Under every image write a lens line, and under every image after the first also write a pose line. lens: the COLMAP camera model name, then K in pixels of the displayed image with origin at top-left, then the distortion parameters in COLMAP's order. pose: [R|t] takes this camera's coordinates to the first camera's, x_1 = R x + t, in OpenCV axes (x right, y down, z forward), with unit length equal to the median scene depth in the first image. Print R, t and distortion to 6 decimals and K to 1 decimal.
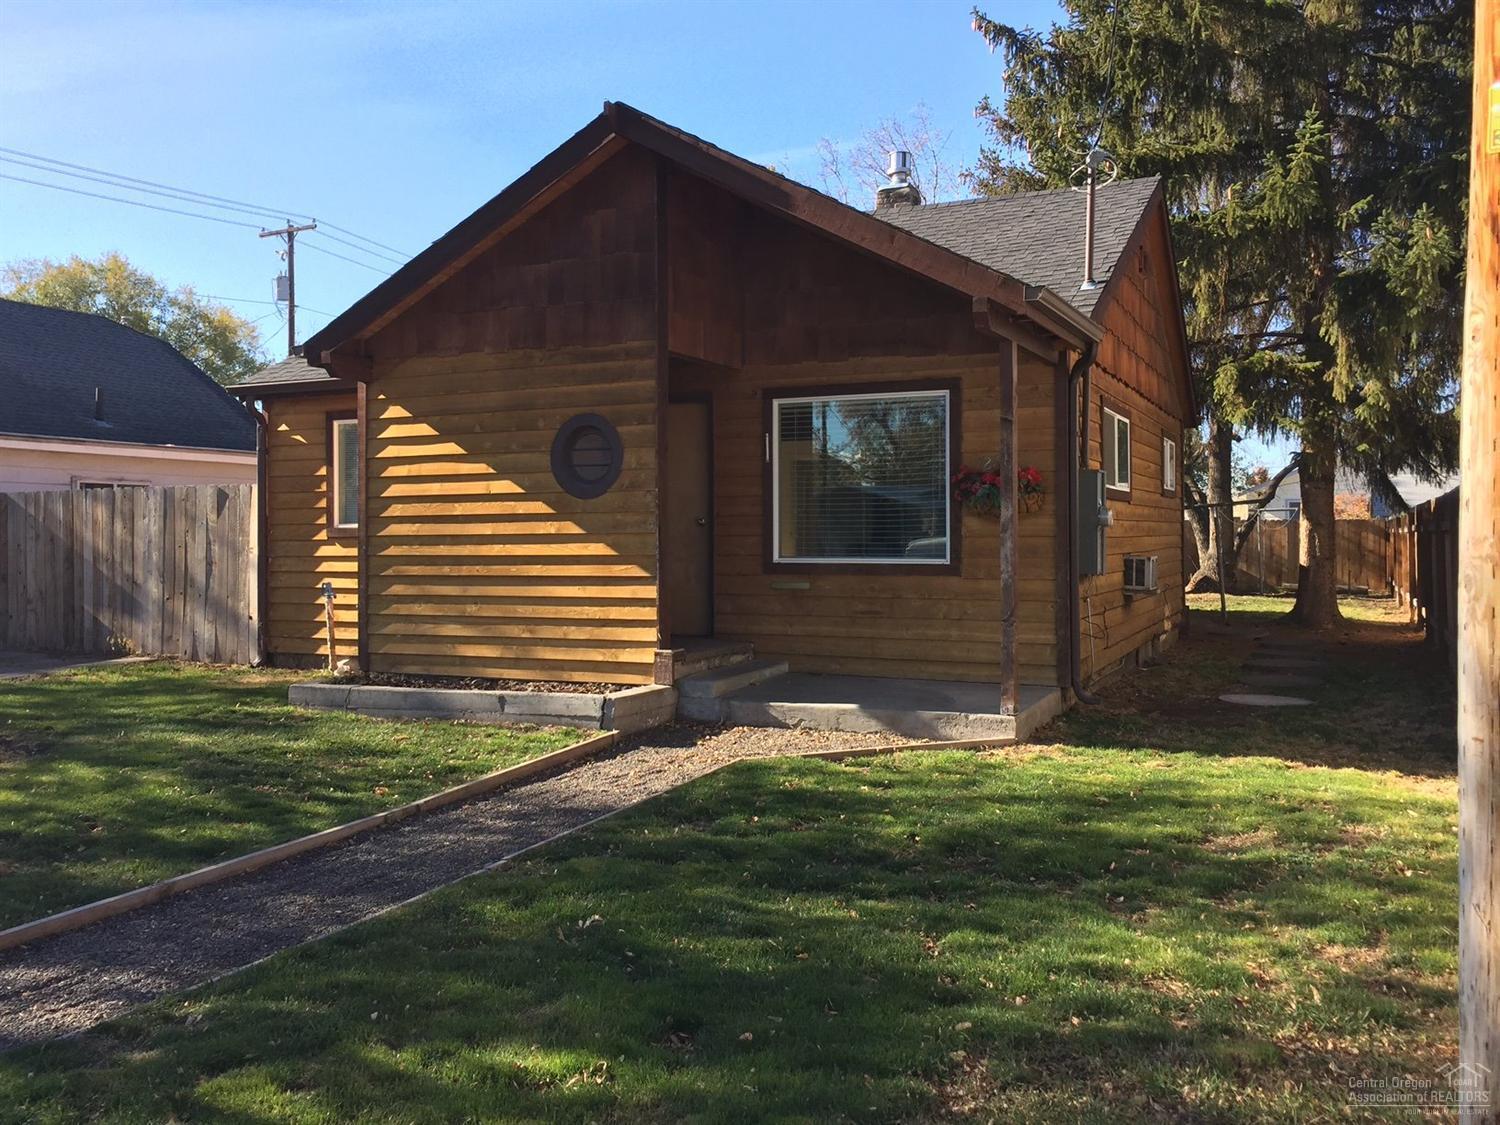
lens RADIAL K [[1318.2, 0, 747.6], [0, 1318.2, 564.4], [0, 0, 1]] dist [0.070976, -0.101961]
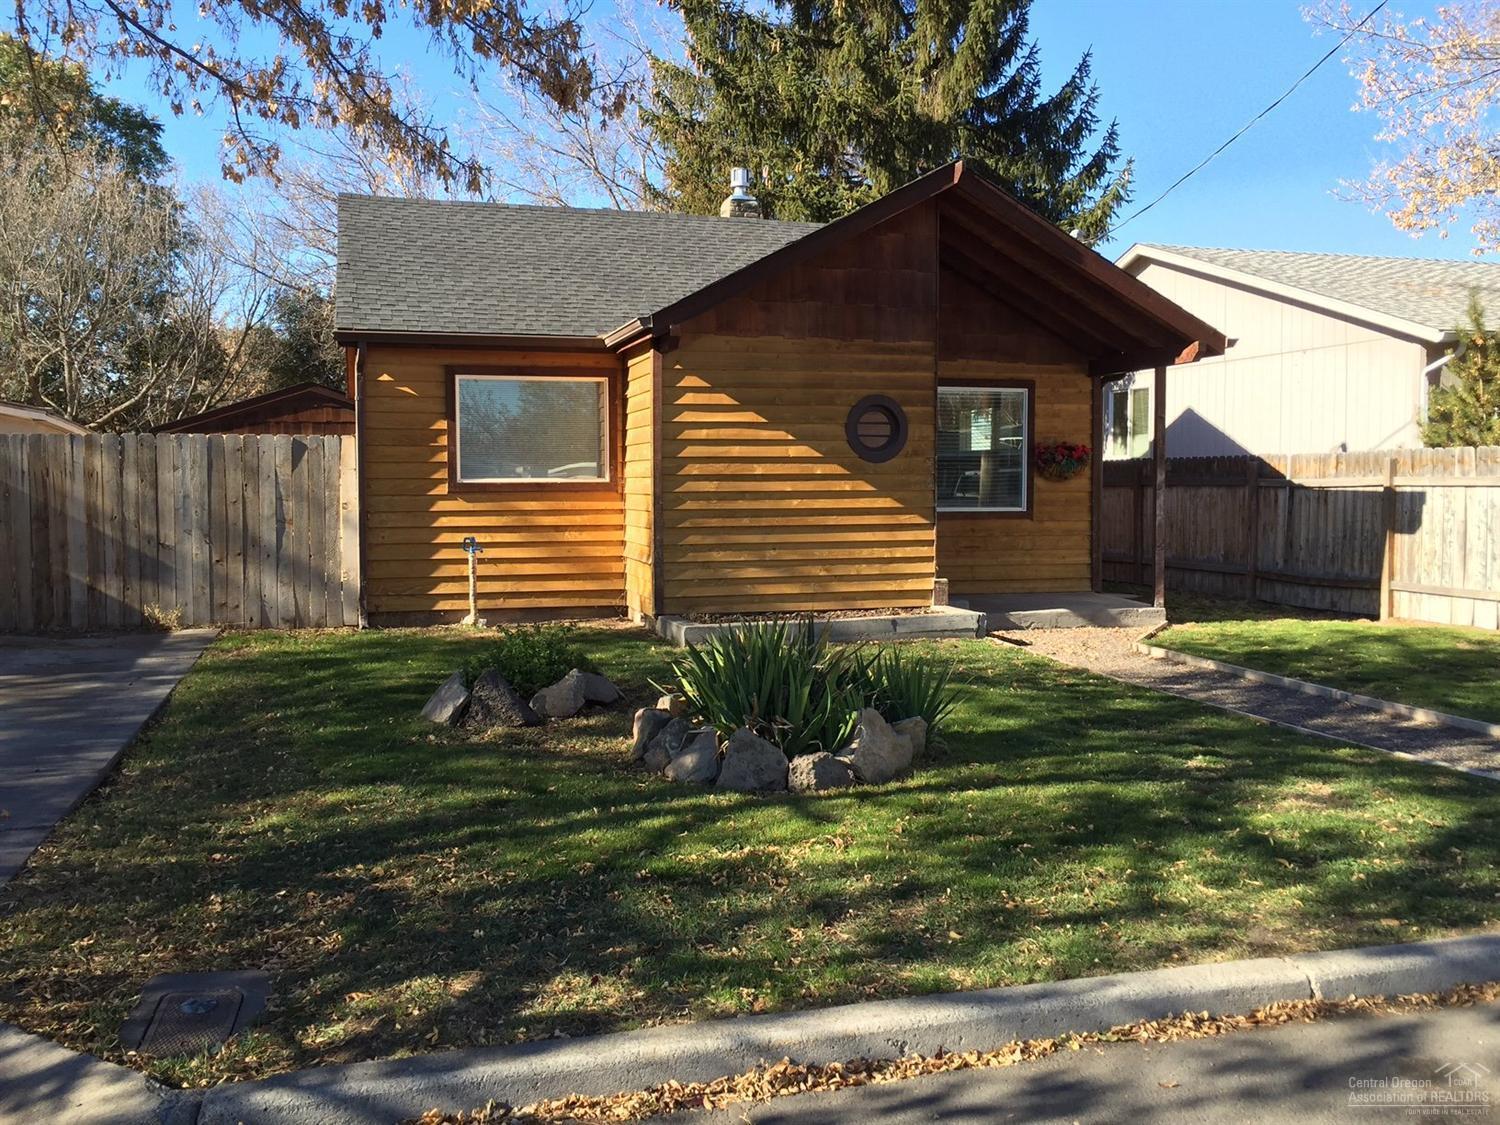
lens RADIAL K [[1318.2, 0, 751.2], [0, 1318.2, 555.7], [0, 0, 1]] dist [0.070976, -0.101961]
pose [[0.741820, -0.034971, 0.669687, -0.983841], [0.011463, 0.999155, 0.039477, -0.011285], [-0.670501, -0.021608, 0.741594, 0.134360]]
